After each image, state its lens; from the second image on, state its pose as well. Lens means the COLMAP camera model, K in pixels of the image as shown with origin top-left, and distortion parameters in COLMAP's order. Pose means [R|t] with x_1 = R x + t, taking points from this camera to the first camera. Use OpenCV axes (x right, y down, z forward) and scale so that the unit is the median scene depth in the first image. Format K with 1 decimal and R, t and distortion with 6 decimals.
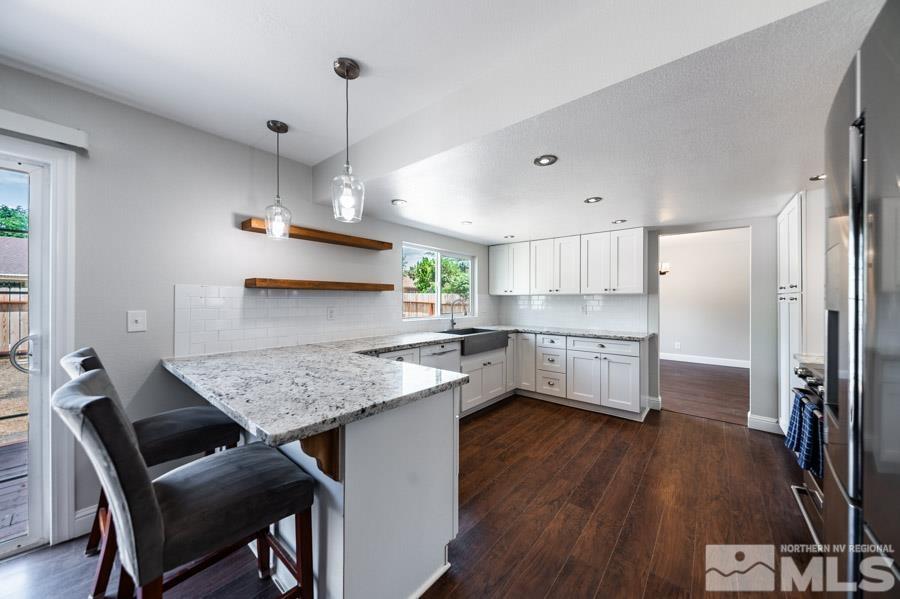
lens RADIAL K [[312.7, 0, 450.0], [0, 312.7, 299.5], [0, 0, 1]] dist [0.007814, -0.000248]
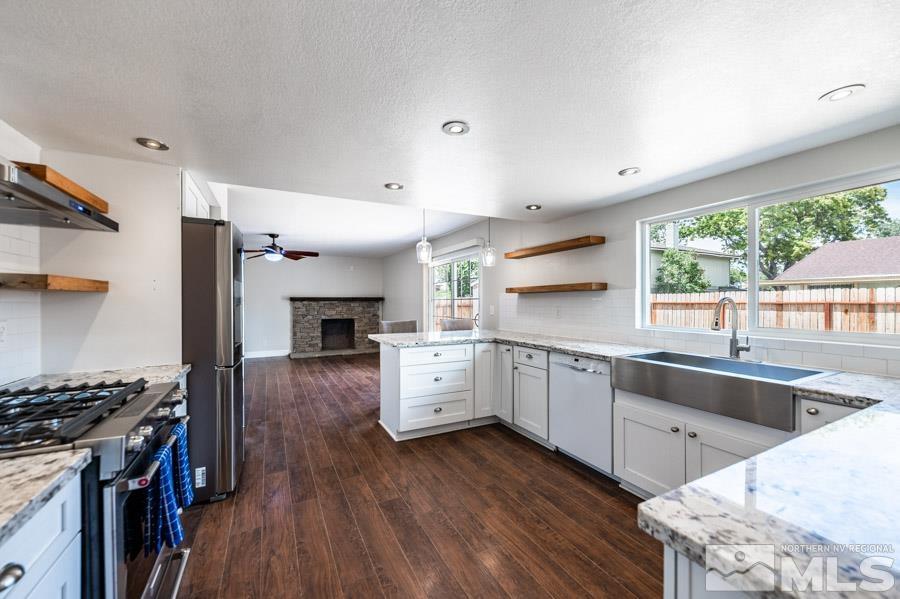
lens RADIAL K [[346.8, 0, 447.8], [0, 346.8, 303.6], [0, 0, 1]] dist [-0.000050, -0.000241]
pose [[-0.391303, 0.003187, -0.920256, 0.776990], [0.002623, 0.999994, 0.002348, 0.006698], [0.920258, -0.001495, -0.391309, 0.910733]]
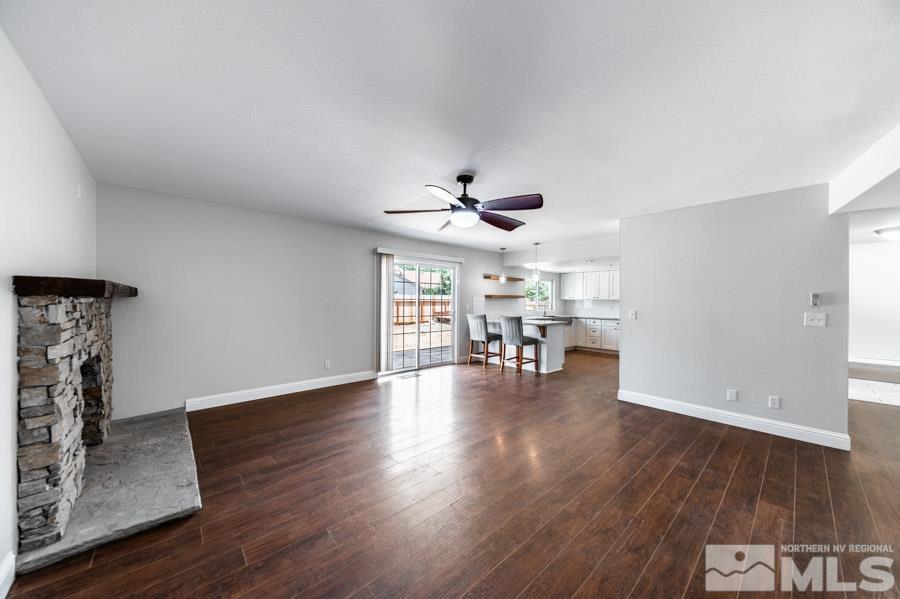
lens RADIAL K [[311.8, 0, 449.4], [0, 311.8, 302.0], [0, 0, 1]] dist [0.010254, -0.003100]
pose [[0.989173, 0.007706, -0.146550, -0.365612], [-0.007044, 0.999963, 0.005033, -0.005641], [0.146583, -0.003946, 0.989190, -1.351987]]
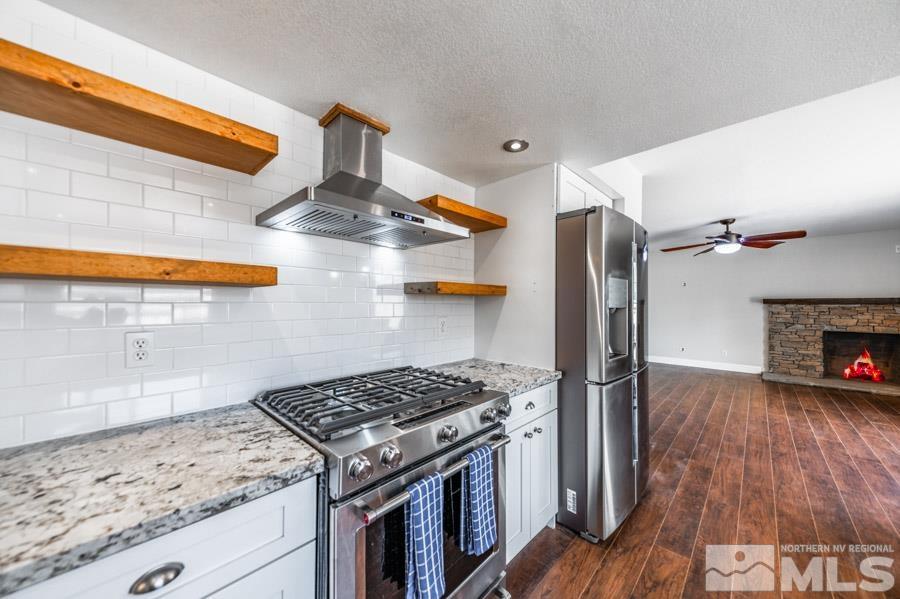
lens RADIAL K [[318.8, 0, 449.6], [0, 318.8, 302.2], [0, 0, 1]] dist [0.002197, -0.000019]
pose [[-0.997191, -0.005261, 0.074722, 0.531495], [-0.005817, 0.999957, -0.007226, 0.005483], [-0.074680, -0.007641, -0.997178, 0.781131]]
